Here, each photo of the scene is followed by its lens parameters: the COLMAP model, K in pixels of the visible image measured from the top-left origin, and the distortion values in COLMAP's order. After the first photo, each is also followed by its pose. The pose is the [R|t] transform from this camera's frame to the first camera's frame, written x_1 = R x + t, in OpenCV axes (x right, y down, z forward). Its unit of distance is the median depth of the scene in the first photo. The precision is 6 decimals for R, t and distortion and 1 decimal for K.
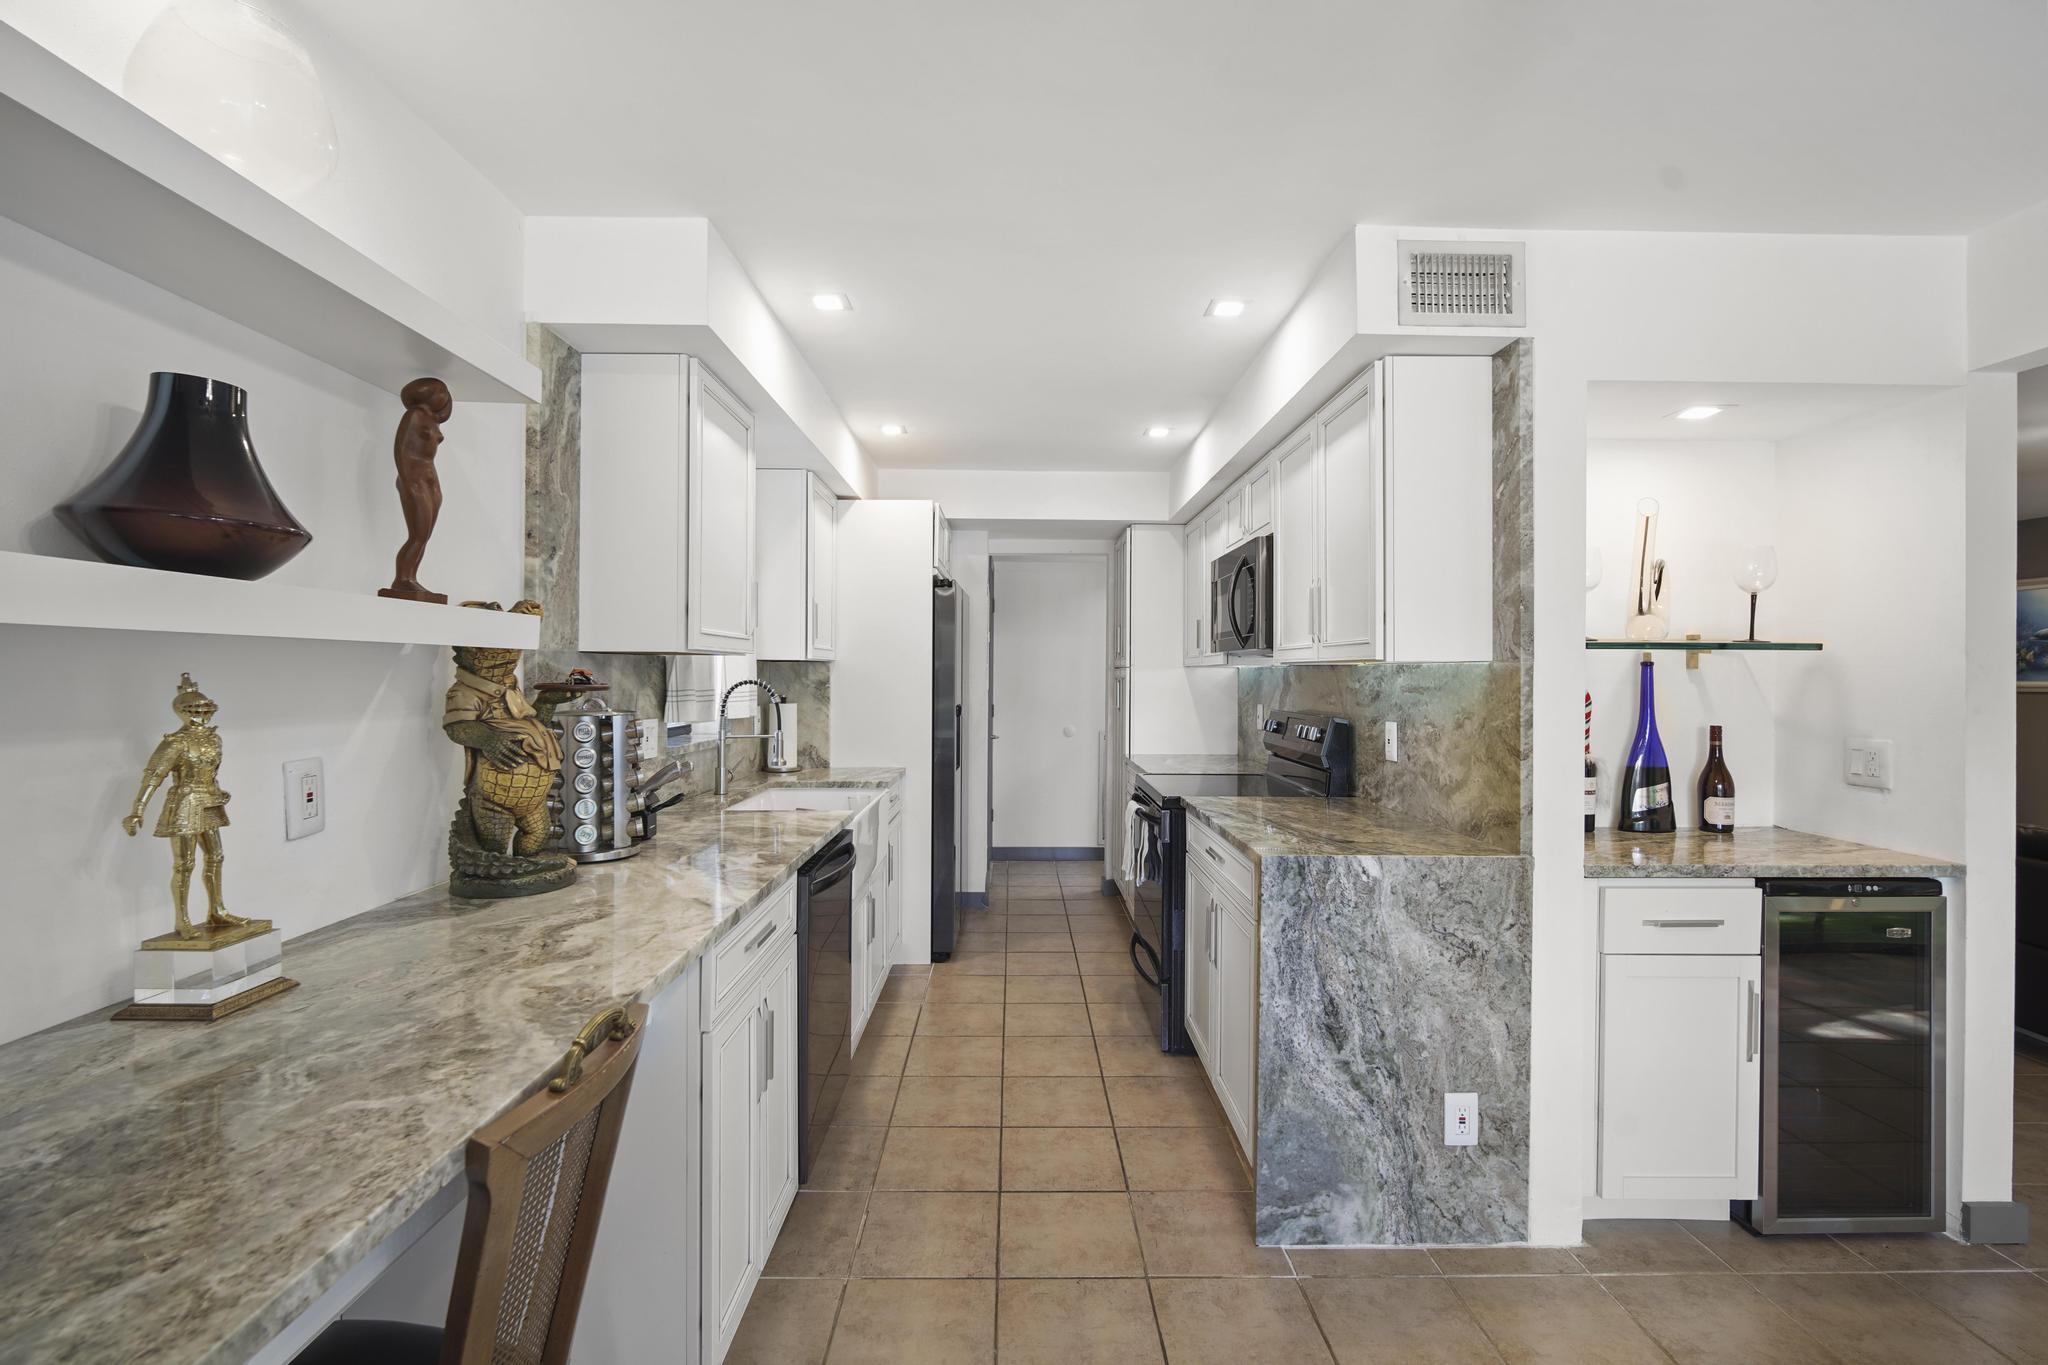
lens RADIAL K [[899.4, 0, 1027.3], [0, 899.4, 666.2], [0, 0, 1]] dist [-0.014053, 0.005606]
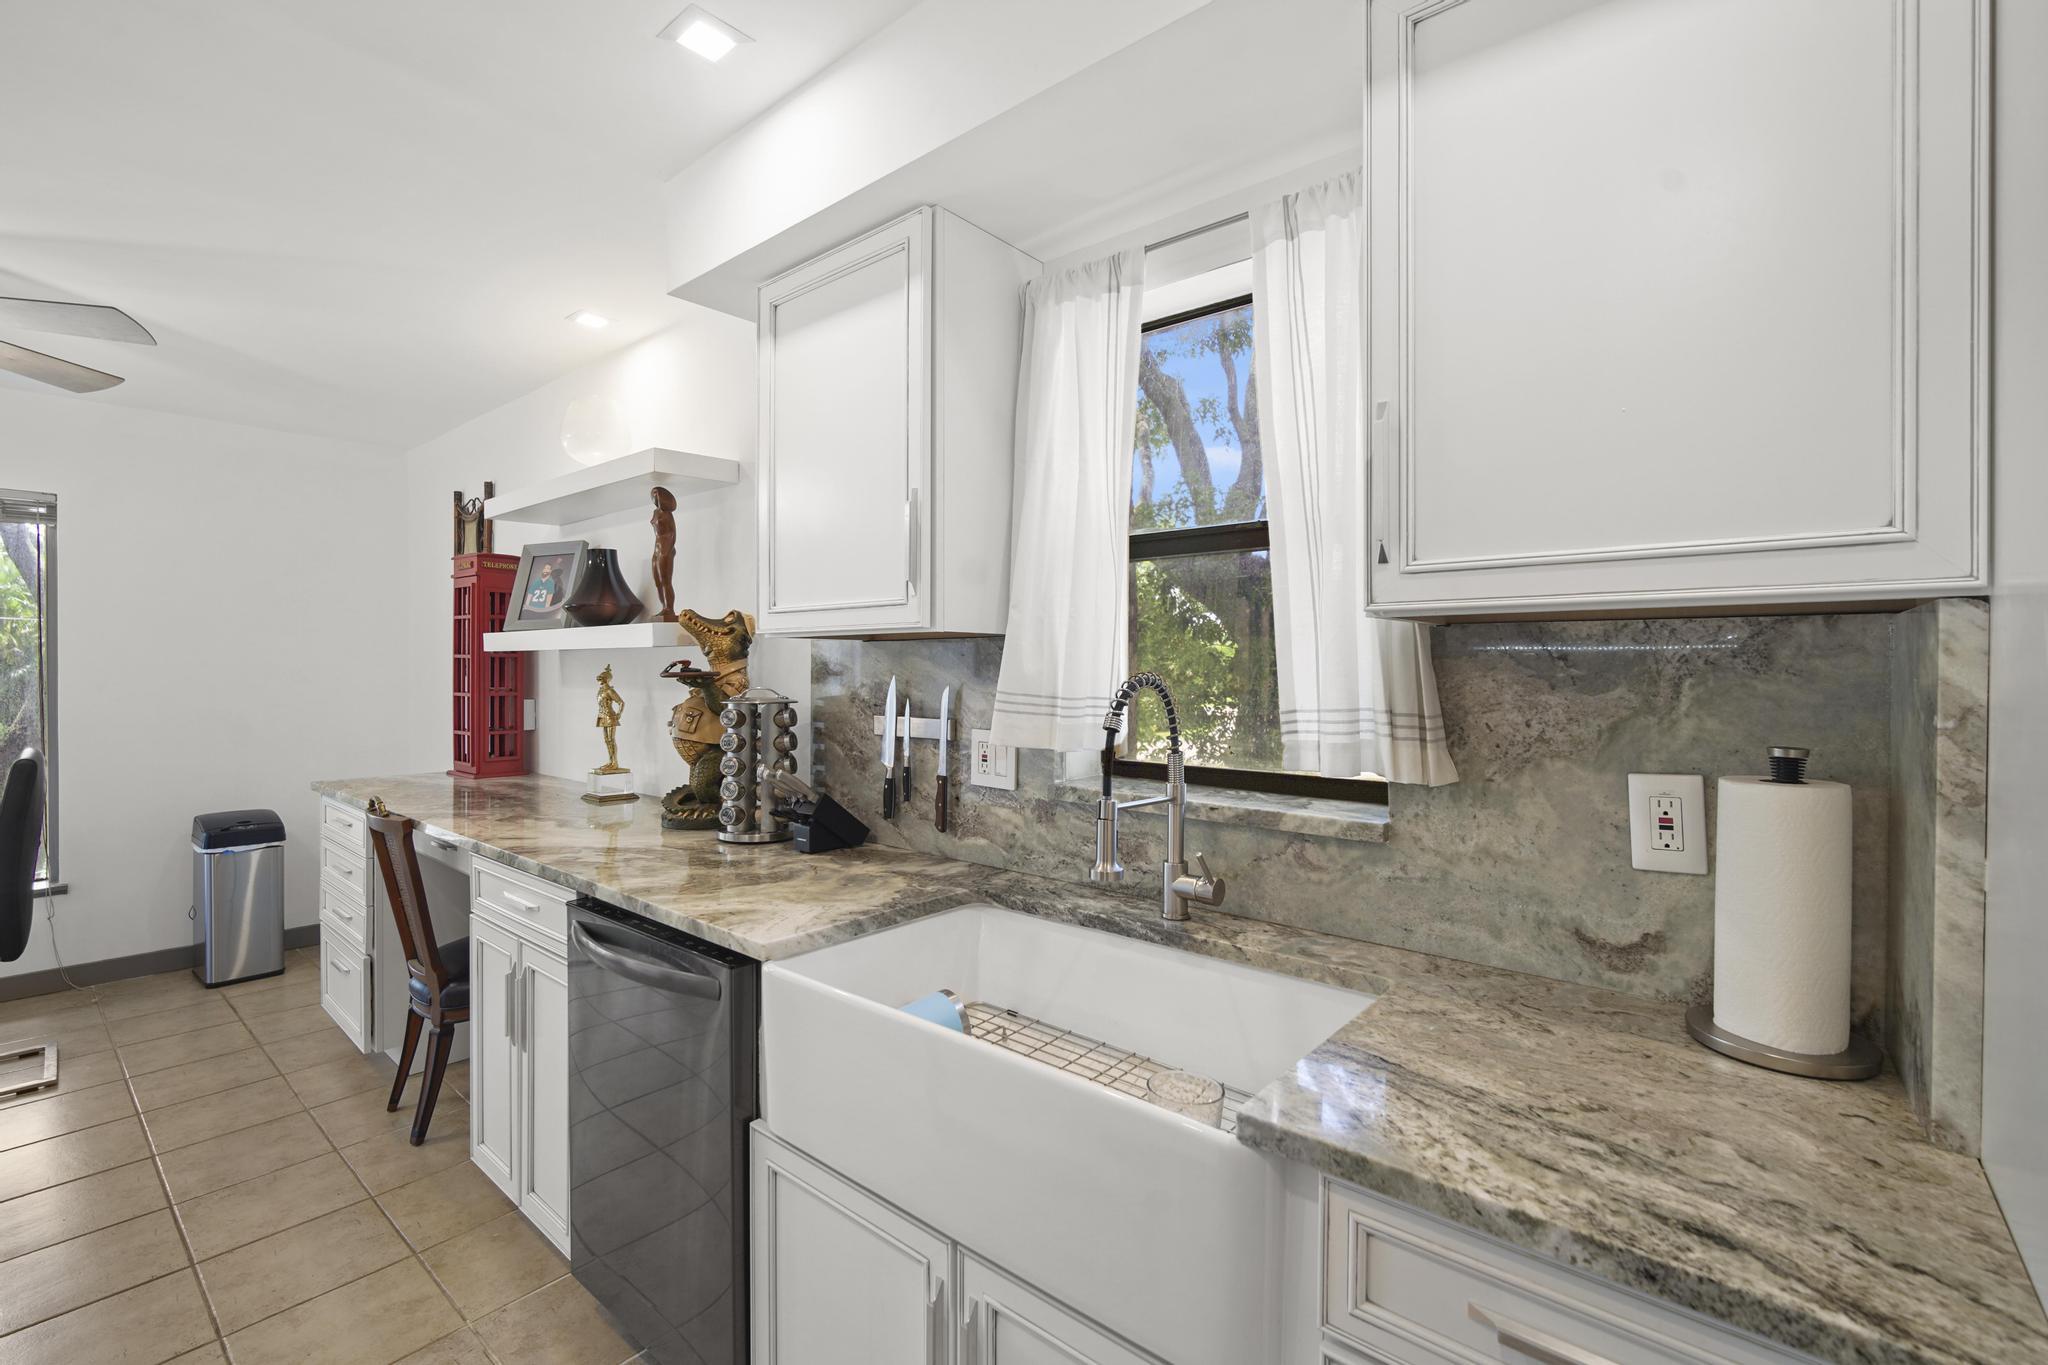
lens RADIAL K [[898.6, 0, 1019.9], [0, 898.6, 671.2], [0, 0, 1]] dist [-0.014960, 0.005744]
pose [[-0.658226, -0.003506, -0.752812, 0.106528], [0.000649, 0.999986, -0.005225, 0.022563], [0.752820, -0.003927, -0.658215, 1.908937]]
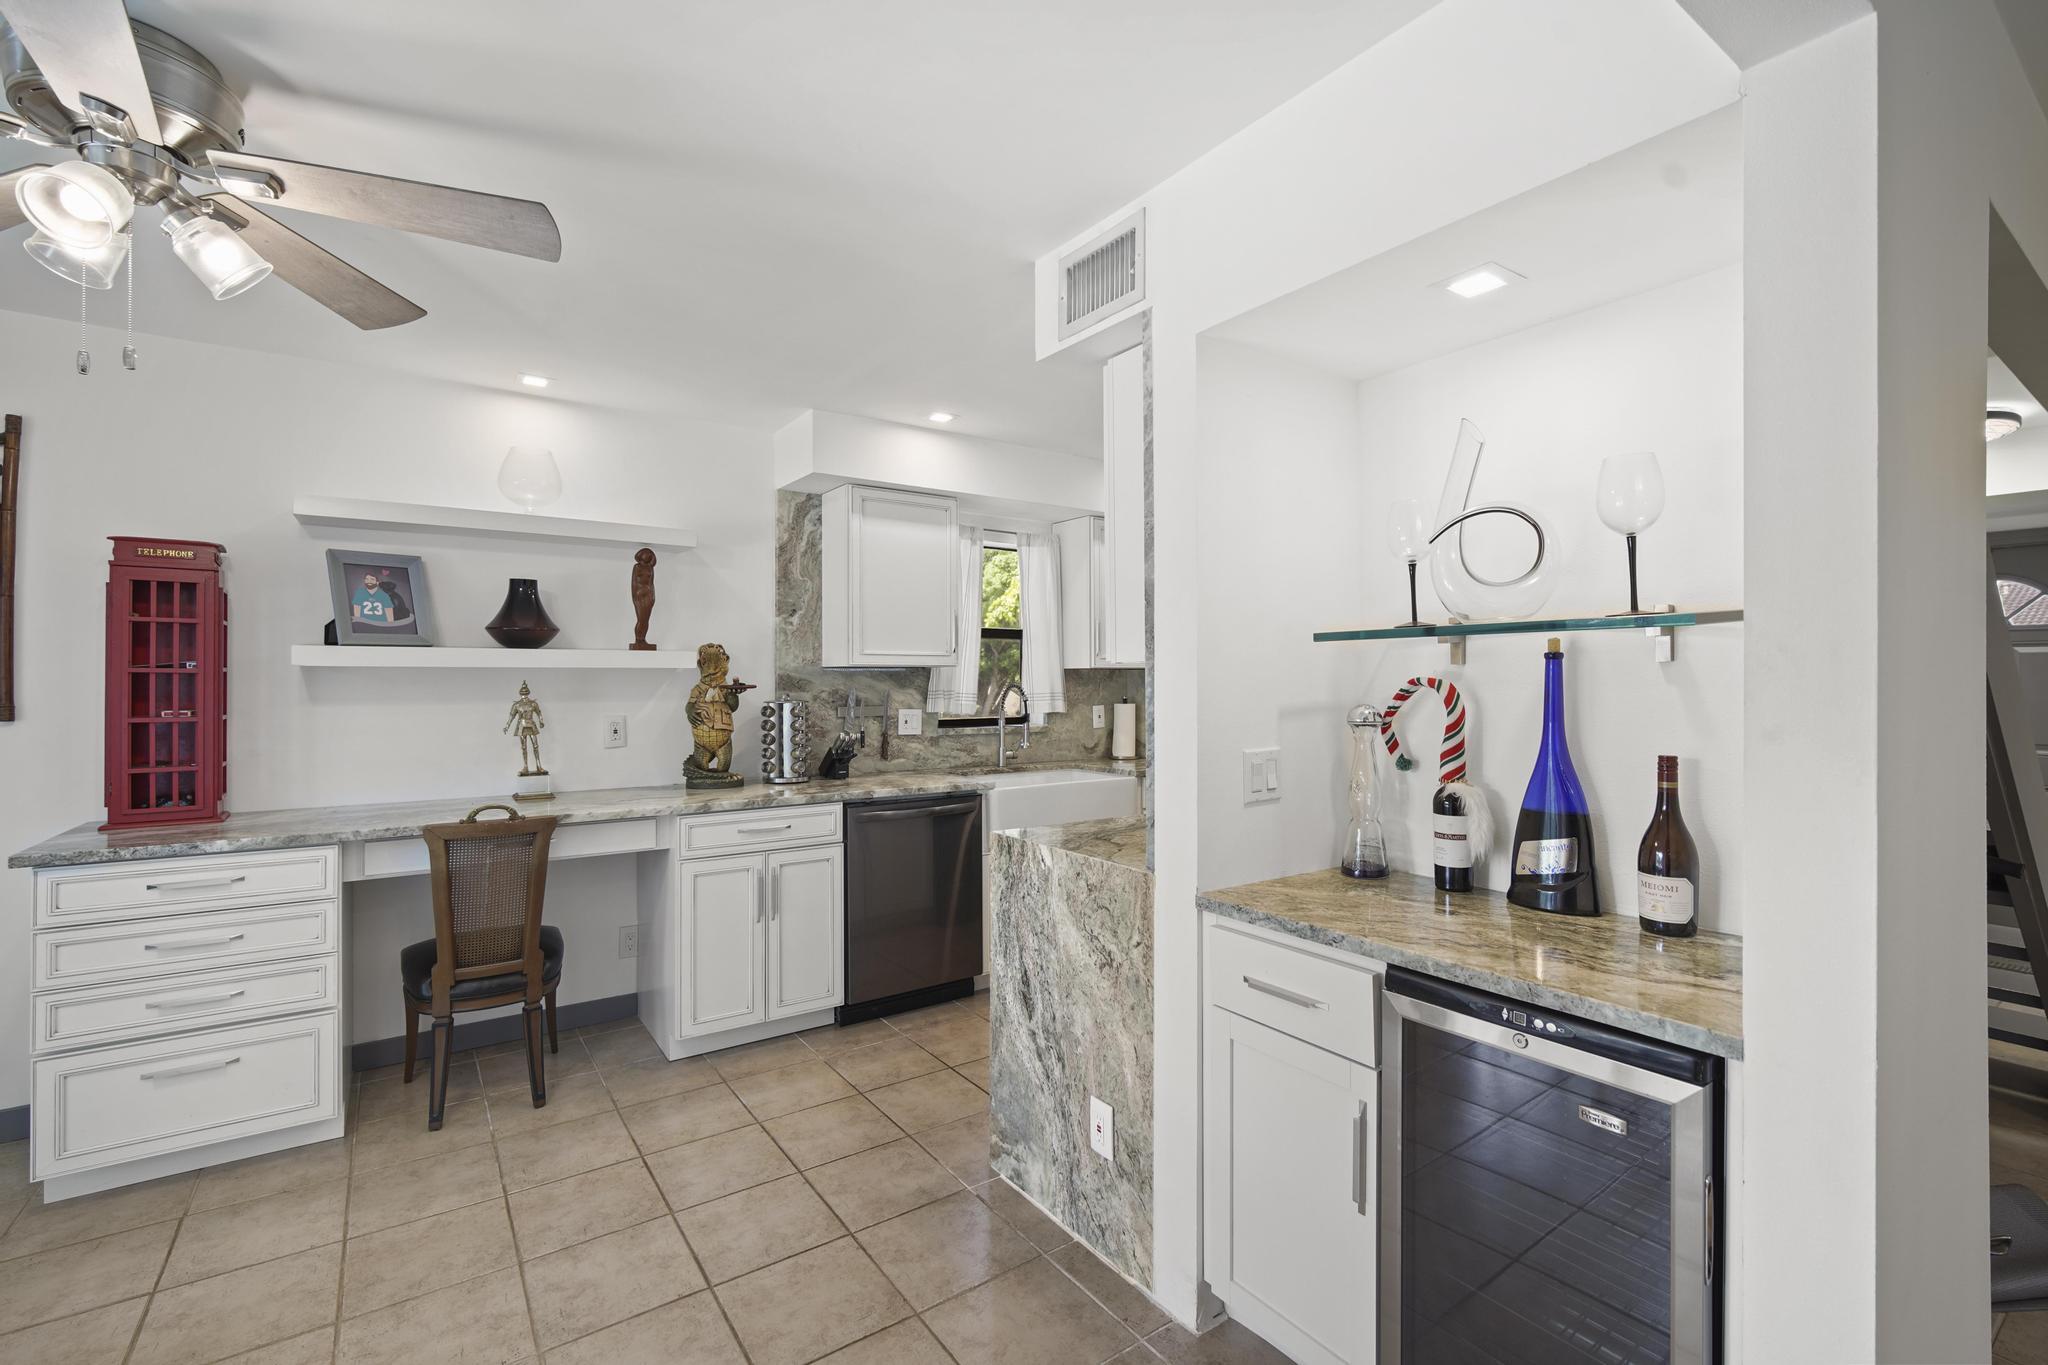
lens RADIAL K [[898.6, 0, 1019.9], [0, 898.6, 671.2], [0, 0, 1]] dist [-0.014960, 0.005744]
pose [[0.561983, -0.014320, -0.827025, 1.251957], [0.012019, 0.999886, -0.009146, 0.013014], [0.827062, -0.004800, 0.562091, 0.375092]]
